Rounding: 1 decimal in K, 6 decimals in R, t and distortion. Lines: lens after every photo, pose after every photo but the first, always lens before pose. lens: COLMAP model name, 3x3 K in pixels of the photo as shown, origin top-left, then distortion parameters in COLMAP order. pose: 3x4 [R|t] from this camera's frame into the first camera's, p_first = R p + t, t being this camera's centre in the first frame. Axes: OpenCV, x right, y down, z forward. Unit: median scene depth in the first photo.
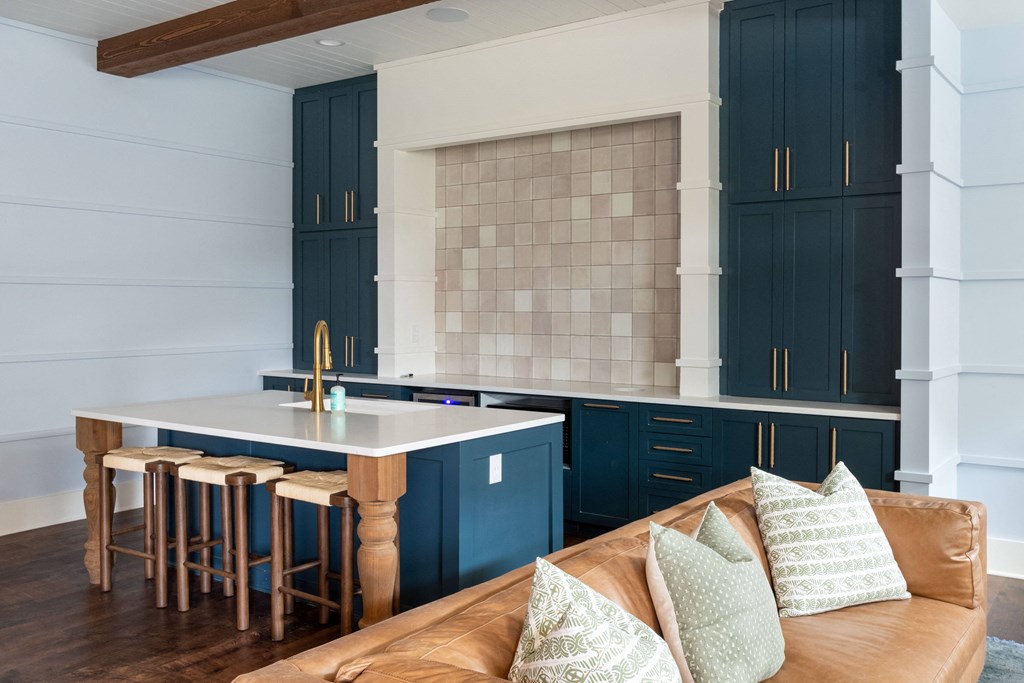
lens RADIAL K [[926.0, 0, 511.7], [0, 926.0, 319.0], [0, 0, 1]] dist [0.000327, 0.001591]
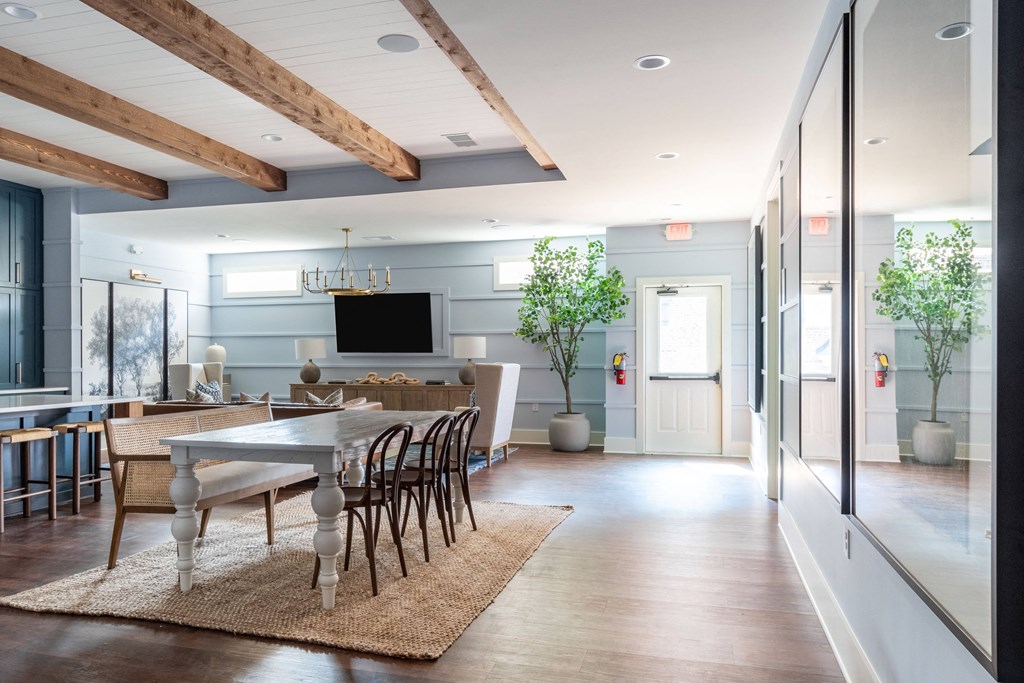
lens RADIAL K [[710.3, 0, 453.8], [0, 710.3, 355.0], [0, 0, 1]] dist [-0.000335, 0.000243]
pose [[-0.286080, -0.005798, 0.958188, -1.121571], [0.013521, 0.999858, 0.010087, 0.011714], [-0.958110, 0.015841, -0.285961, 0.402849]]
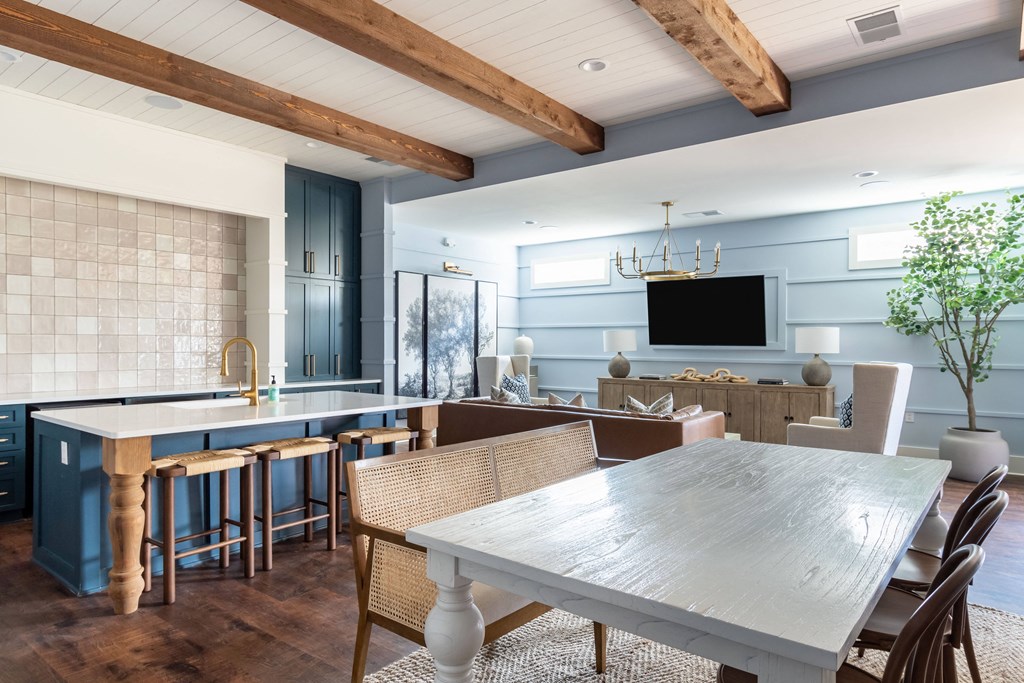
lens RADIAL K [[610.8, 0, 523.6], [0, 610.8, 327.3], [0, 0, 1]] dist [-0.003667, 0.003458]
pose [[0.036499, 0.019832, 0.999137, -0.775615], [0.010720, 0.999738, -0.020235, 0.005078], [-0.999276, 0.011449, 0.036277, 0.409100]]
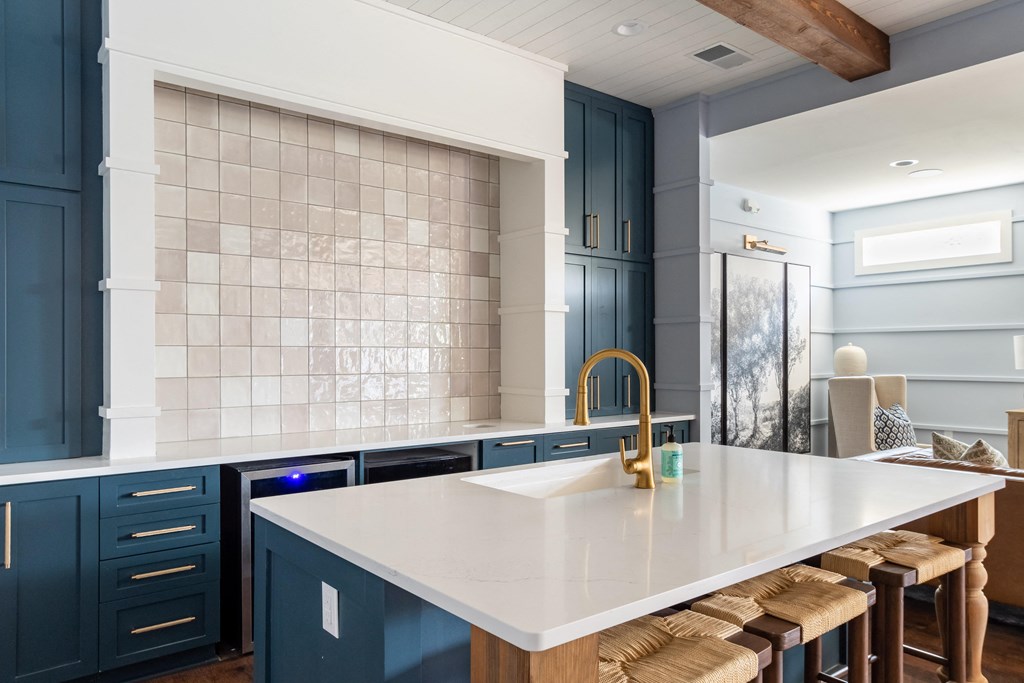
lens RADIAL K [[716.5, 0, 552.9], [0, 716.5, 325.3], [0, 0, 1]] dist [-0.007236, 0.000452]
pose [[0.235887, 0.034398, 0.971171, -0.522088], [0.016557, 0.999086, -0.039409, 0.001788], [-0.971639, 0.025376, 0.235102, 0.664272]]
